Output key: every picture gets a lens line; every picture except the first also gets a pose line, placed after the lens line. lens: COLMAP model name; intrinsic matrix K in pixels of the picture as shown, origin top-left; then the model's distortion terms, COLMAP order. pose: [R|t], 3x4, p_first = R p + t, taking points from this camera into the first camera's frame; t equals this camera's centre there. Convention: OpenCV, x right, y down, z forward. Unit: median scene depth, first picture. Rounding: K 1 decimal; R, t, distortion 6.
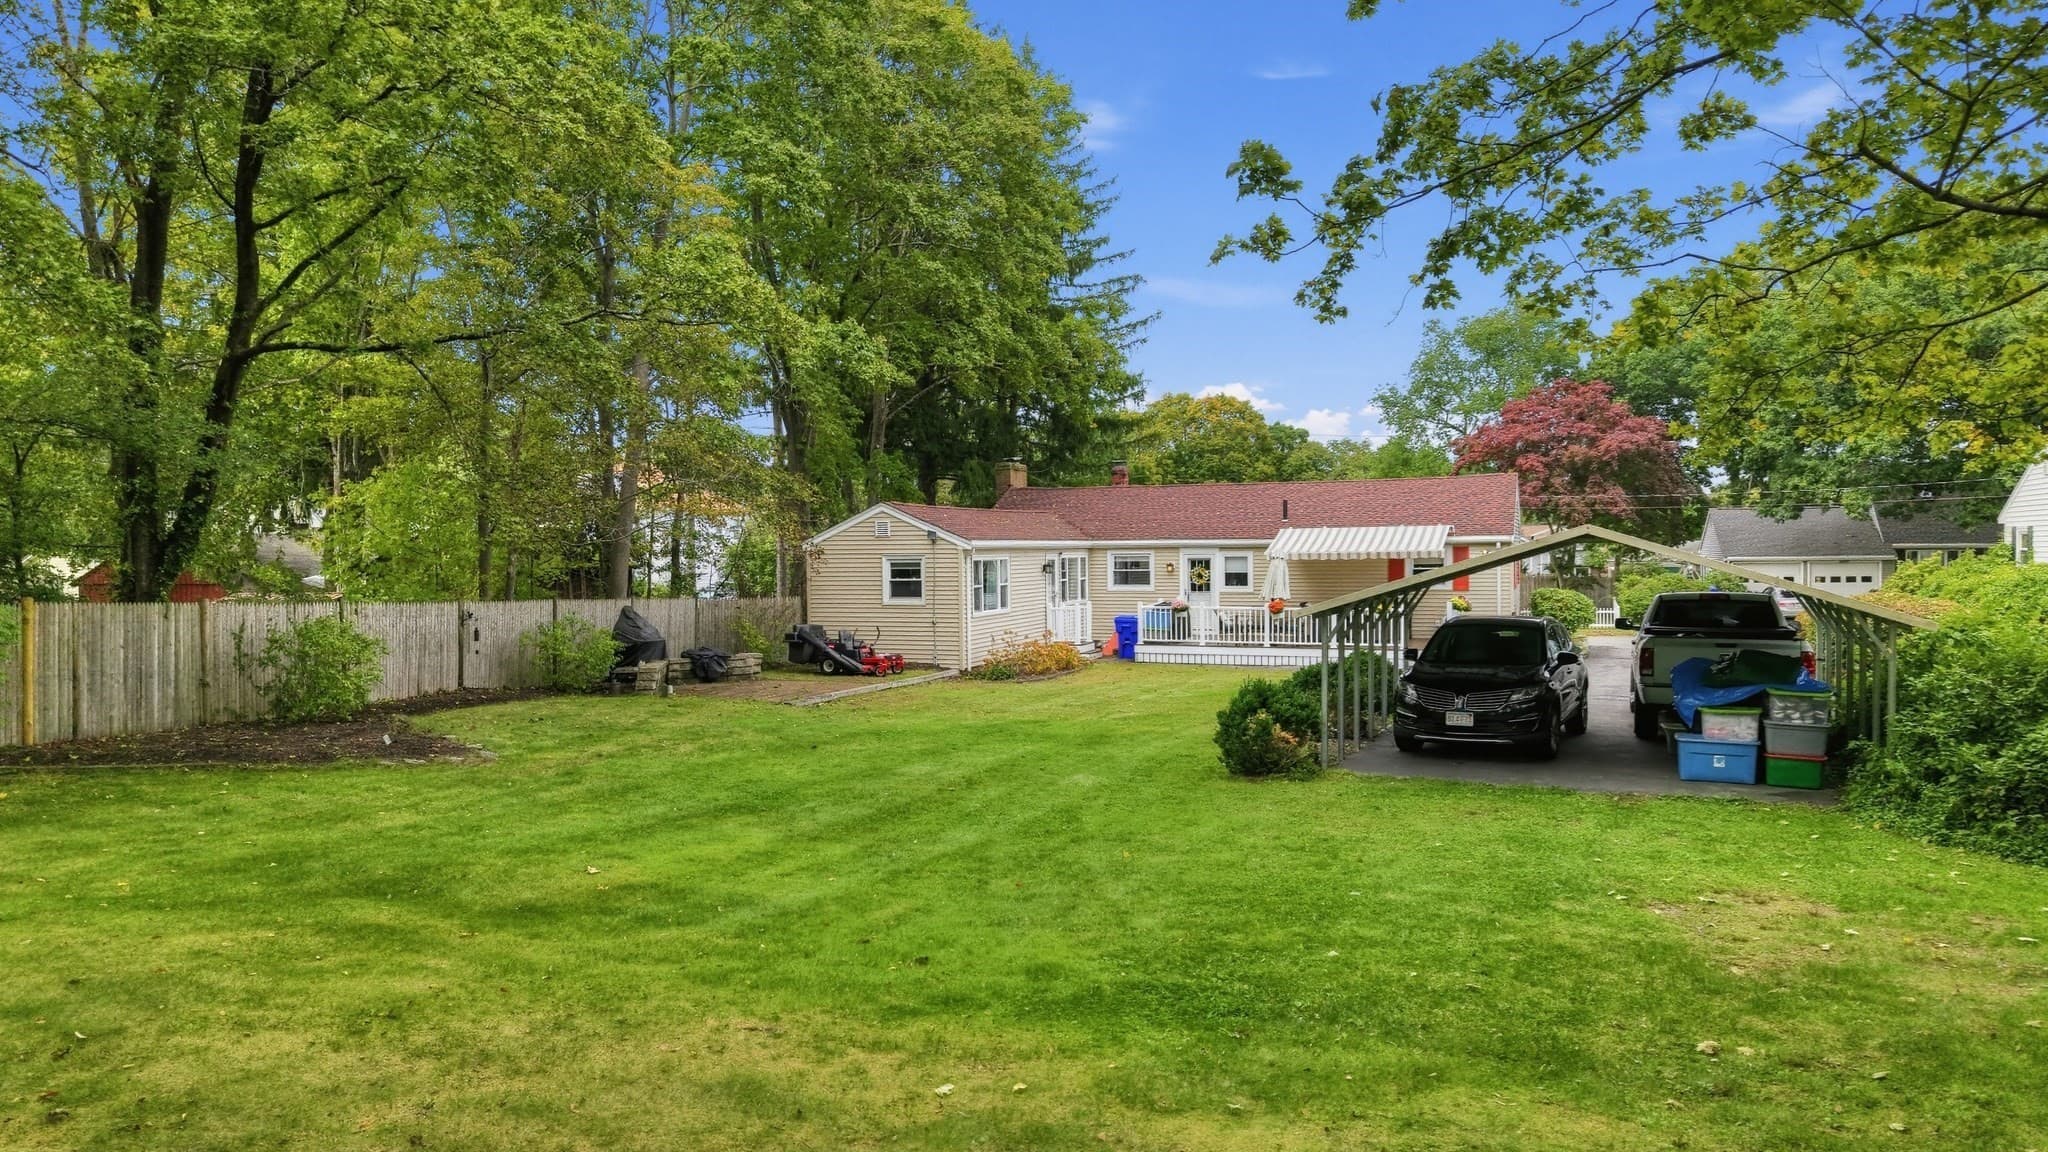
lens RADIAL K [[1367.1, 0, 1014.2], [0, 1367.1, 576.9], [0, 0, 1]] dist [0.056123, -0.076590]
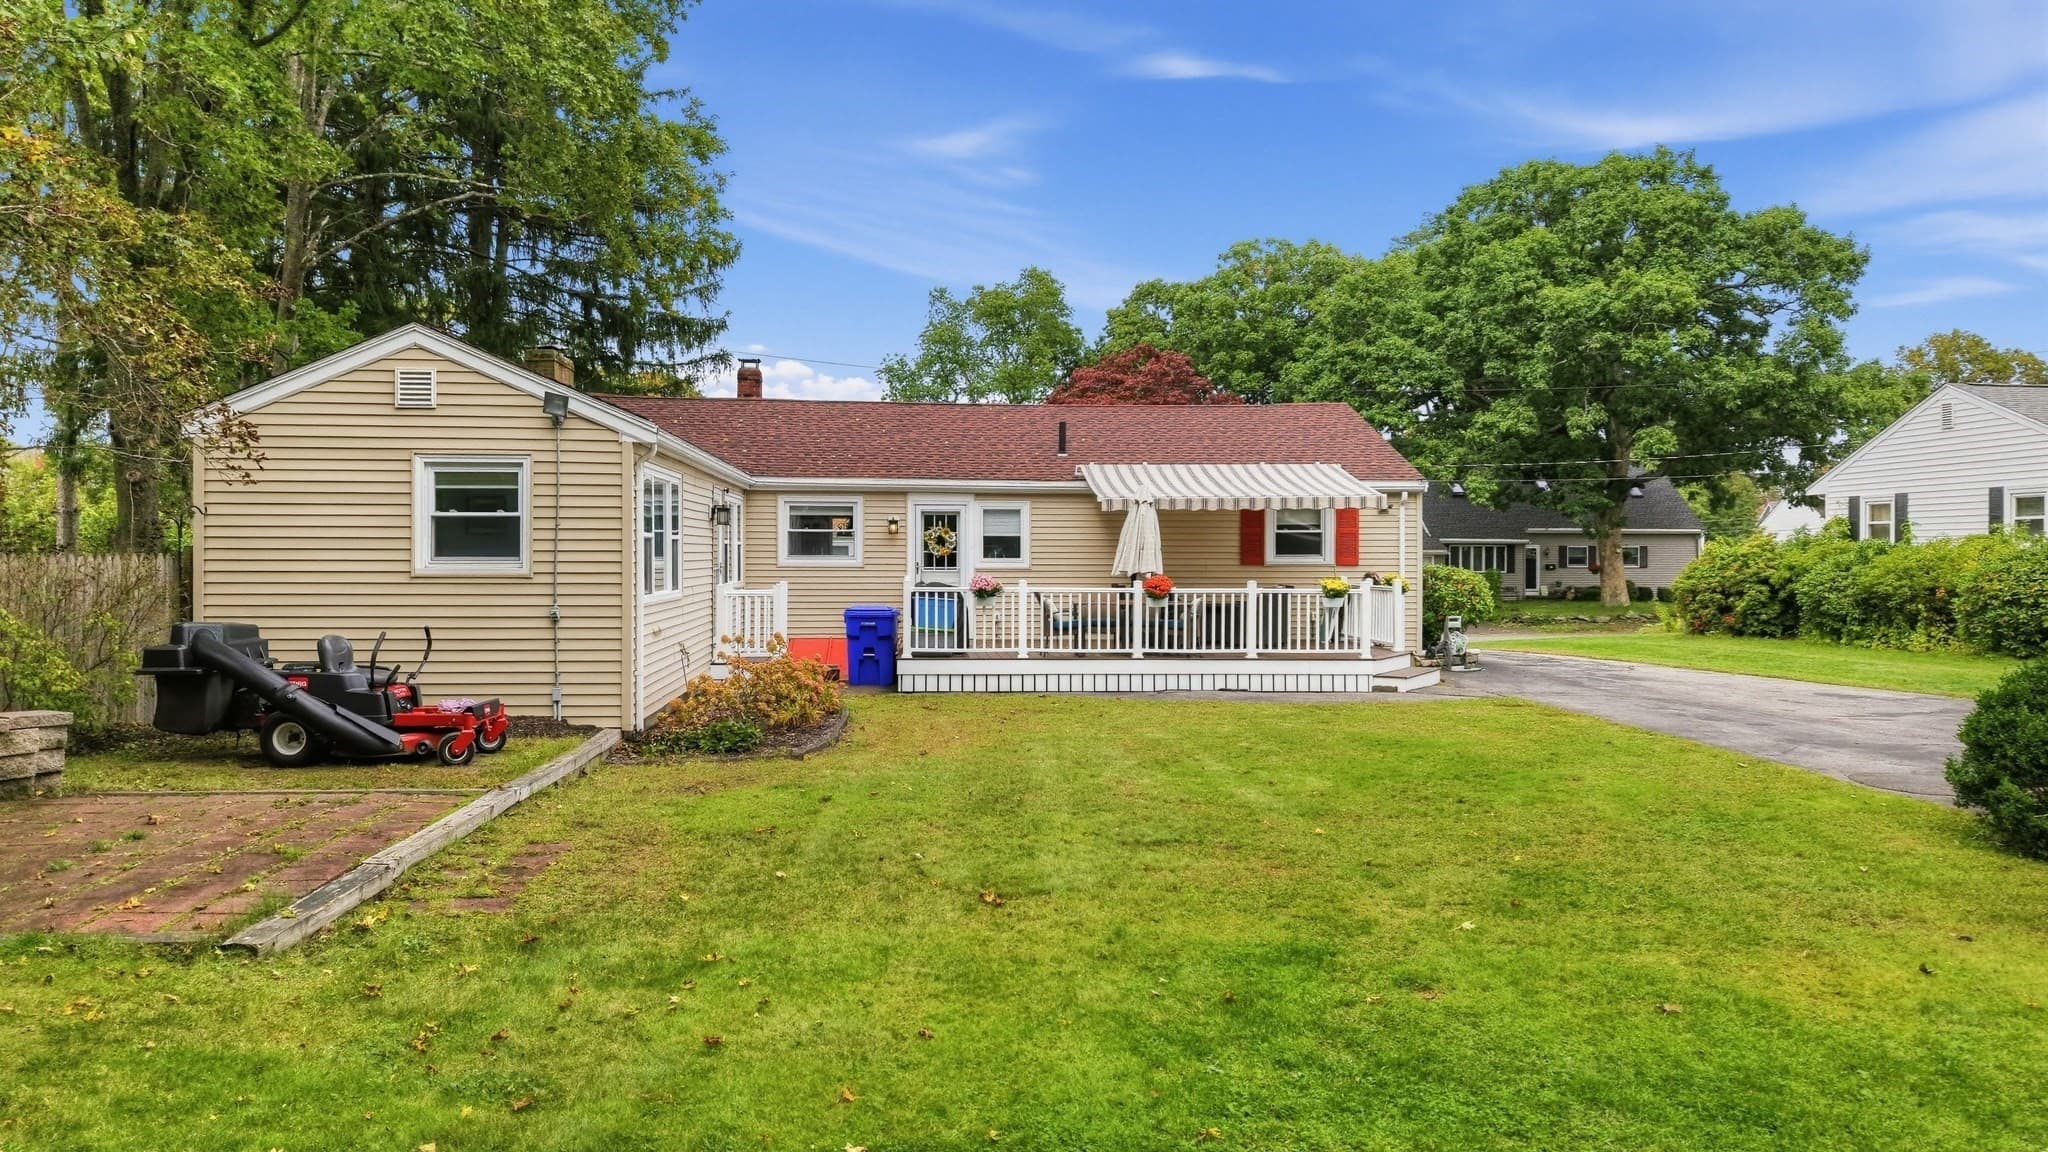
lens RADIAL K [[1367.1, 0, 1014.2], [0, 1367.1, 576.9], [0, 0, 1]] dist [0.056123, -0.076590]
pose [[0.902156, 0.007317, 0.431349, -0.100681], [-0.004825, 0.999965, -0.006872, 0.020669], [-0.431384, 0.004118, 0.902159, 0.497283]]
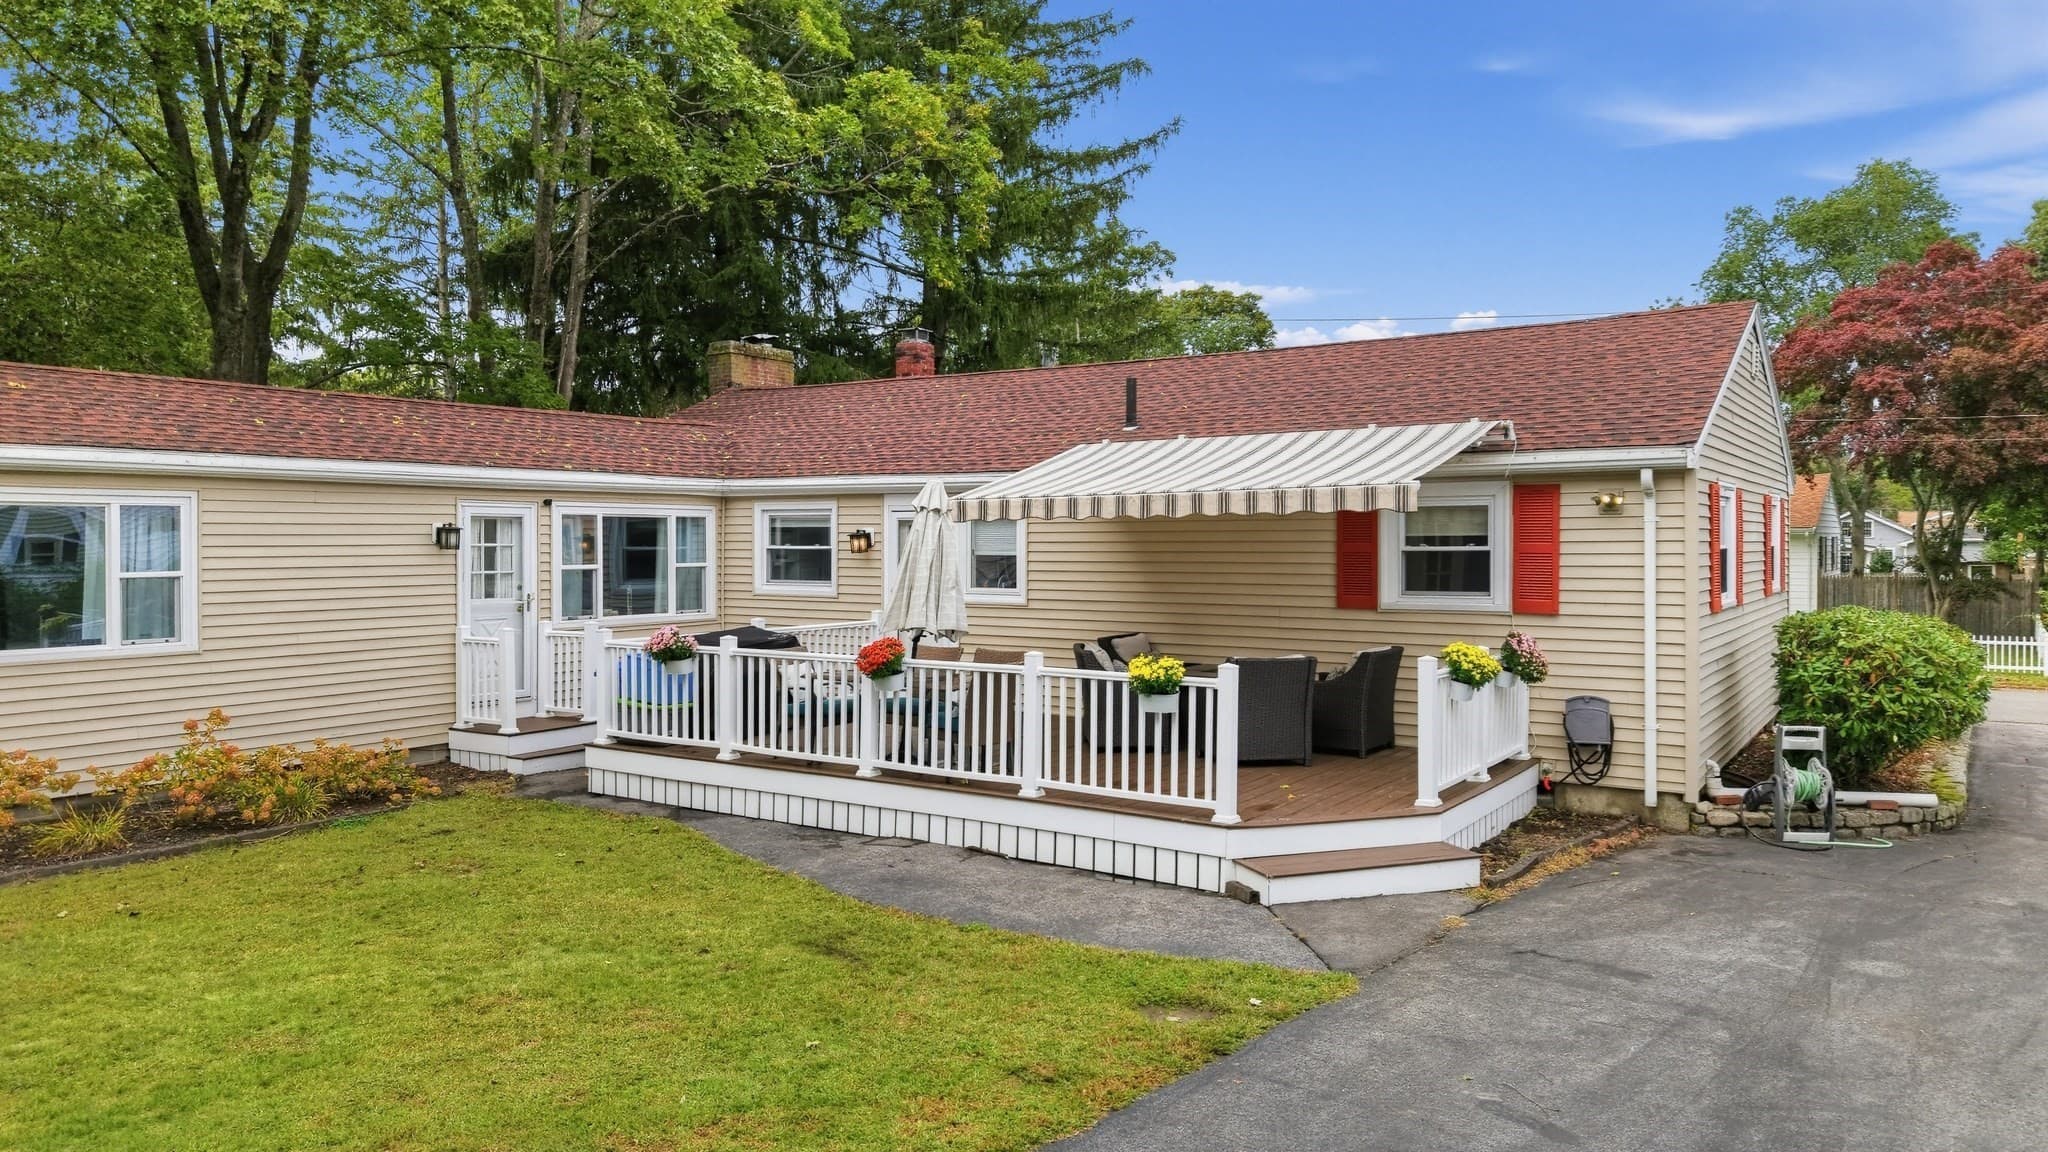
lens RADIAL K [[1394.9, 0, 1029.5], [0, 1394.9, 534.1], [0, 0, 1]] dist [0.034011, -0.001457]
pose [[0.979114, 0.010432, -0.203042, 0.278307], [-0.014987, 0.999669, -0.020911, -0.001122], [0.202757, 0.023517, 0.978947, 0.654052]]
